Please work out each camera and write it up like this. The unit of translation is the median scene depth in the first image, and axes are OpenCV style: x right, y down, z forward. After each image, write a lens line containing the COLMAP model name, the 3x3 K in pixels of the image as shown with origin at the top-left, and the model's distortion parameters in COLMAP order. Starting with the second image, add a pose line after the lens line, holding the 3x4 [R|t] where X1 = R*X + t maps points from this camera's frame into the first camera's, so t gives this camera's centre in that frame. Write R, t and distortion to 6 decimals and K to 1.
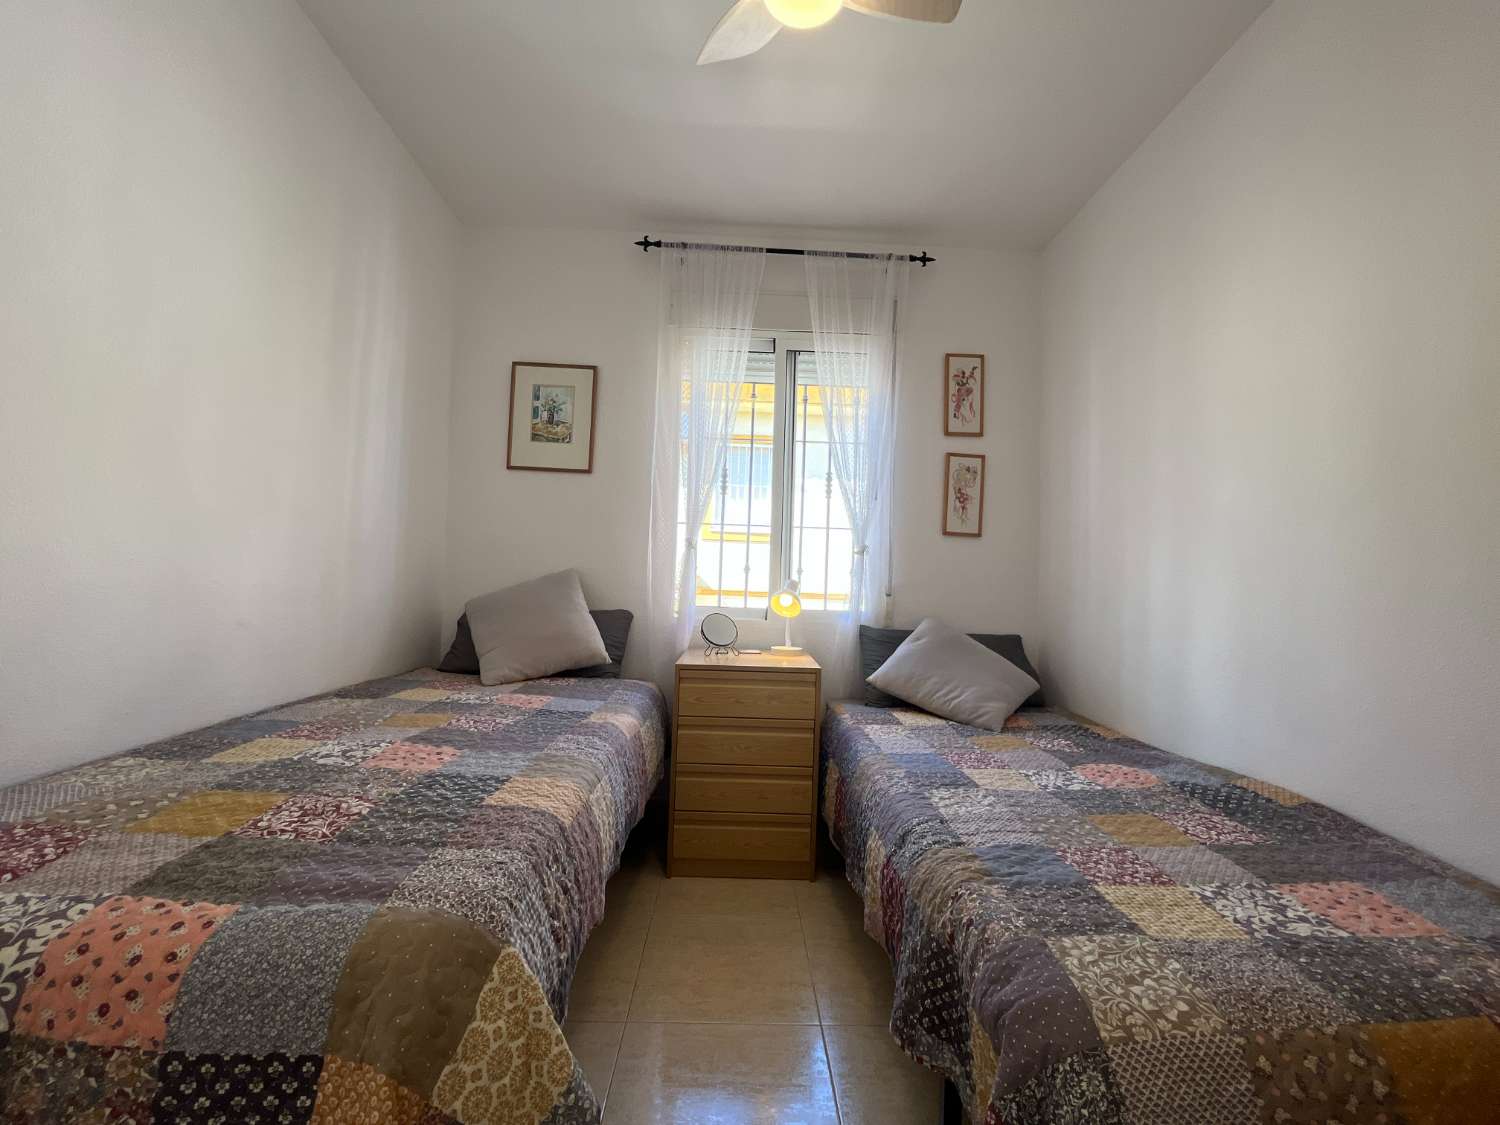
lens RADIAL K [[611.5, 0, 749.5], [0, 611.5, 556.5], [0, 0, 1]] dist [-0.007573, 0.001433]
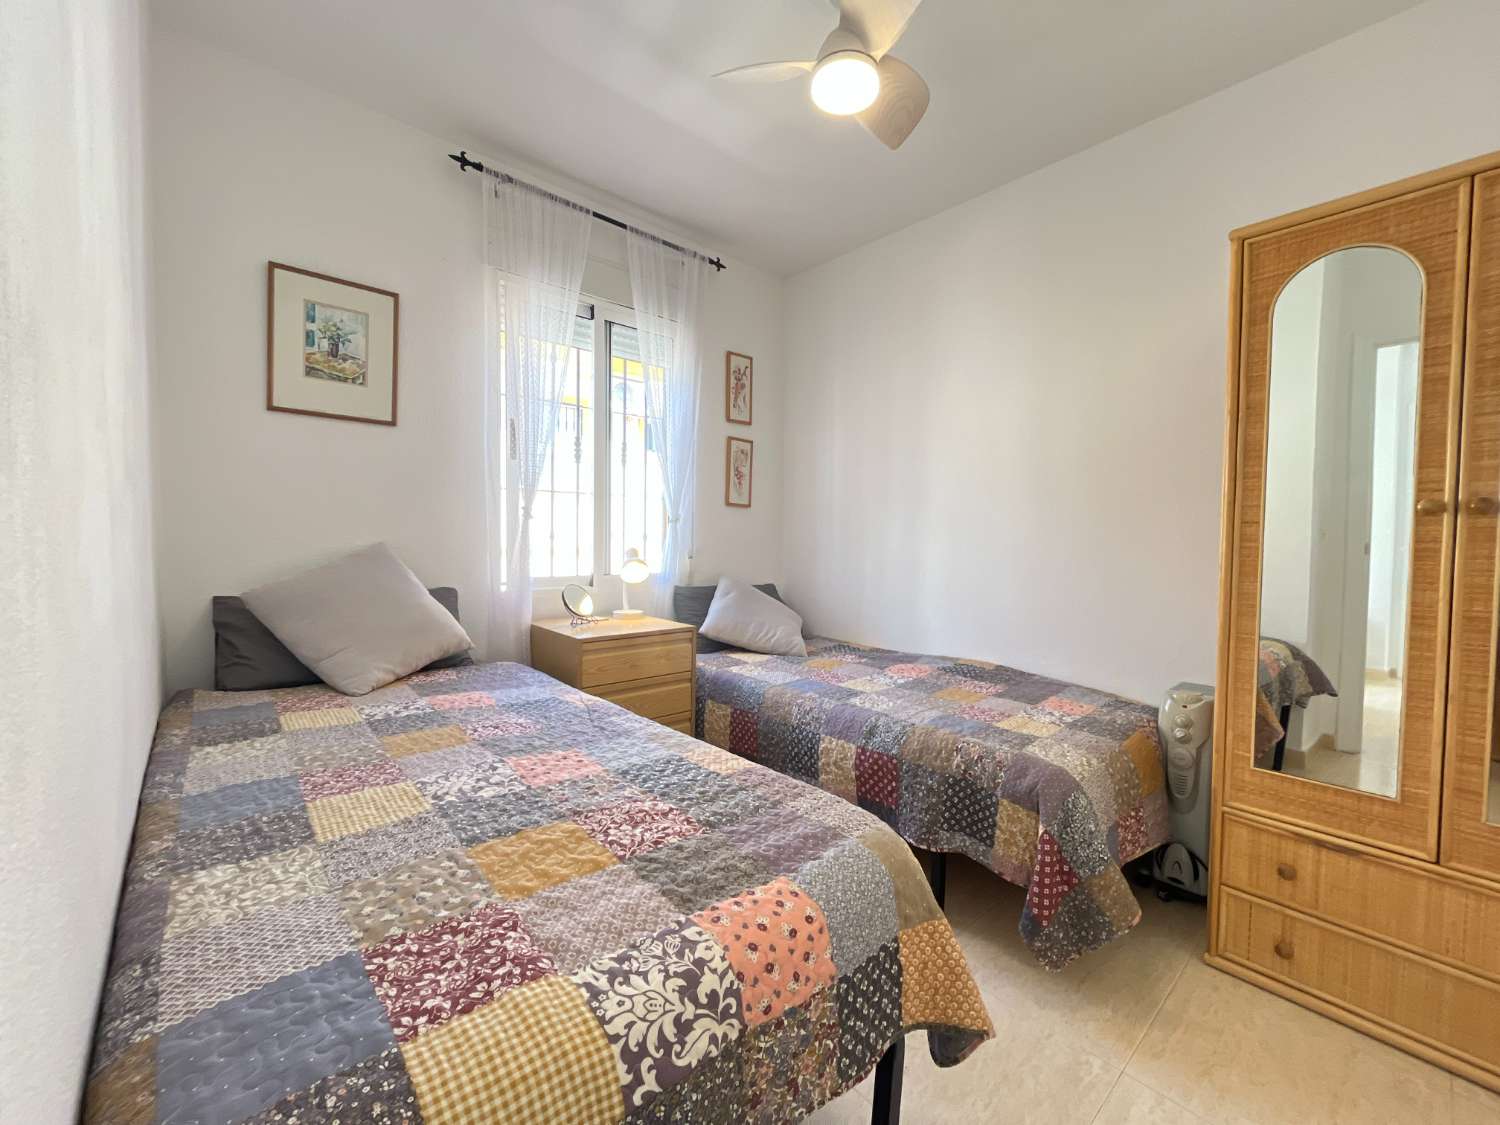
lens RADIAL K [[611.5, 0, 750.0], [0, 611.5, 554.7], [0, 0, 1]] dist [-0.007573, 0.001433]
pose [[0.761359, -0.041069, 0.647028, -0.456599], [-0.015742, 0.996526, 0.081777, -0.040006], [-0.648139, -0.072447, 0.758068, 0.053873]]
